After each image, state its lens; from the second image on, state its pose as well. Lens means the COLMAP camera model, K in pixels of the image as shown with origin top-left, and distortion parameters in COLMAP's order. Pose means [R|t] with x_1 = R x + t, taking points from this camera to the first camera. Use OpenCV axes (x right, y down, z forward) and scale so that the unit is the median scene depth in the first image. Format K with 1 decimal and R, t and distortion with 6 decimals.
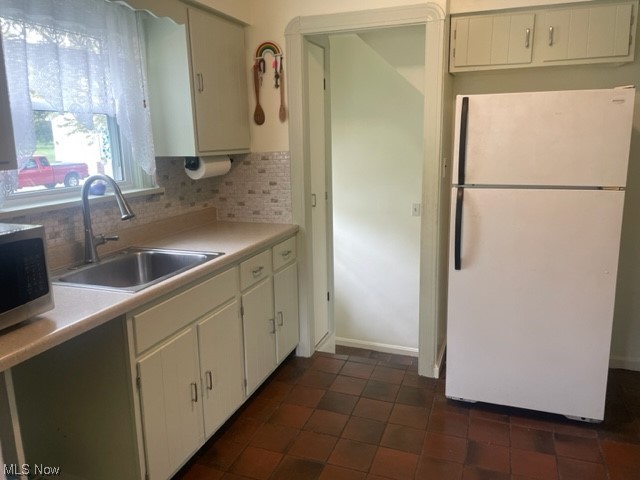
lens RADIAL K [[491.3, 0, 319.0], [0, 491.3, 241.2], [0, 0, 1]] dist [0.039825, -0.044296]
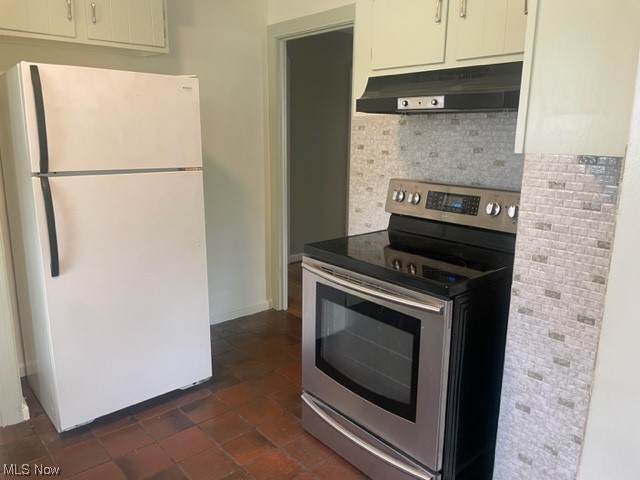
lens RADIAL K [[491.3, 0, 320.3], [0, 491.3, 239.5], [0, 0, 1]] dist [0.039825, -0.044296]
pose [[0.475210, -0.165917, 0.864087, -0.223682], [0.162792, 0.981684, 0.098969, -0.013228], [-0.864682, 0.093635, 0.493516, 0.208113]]
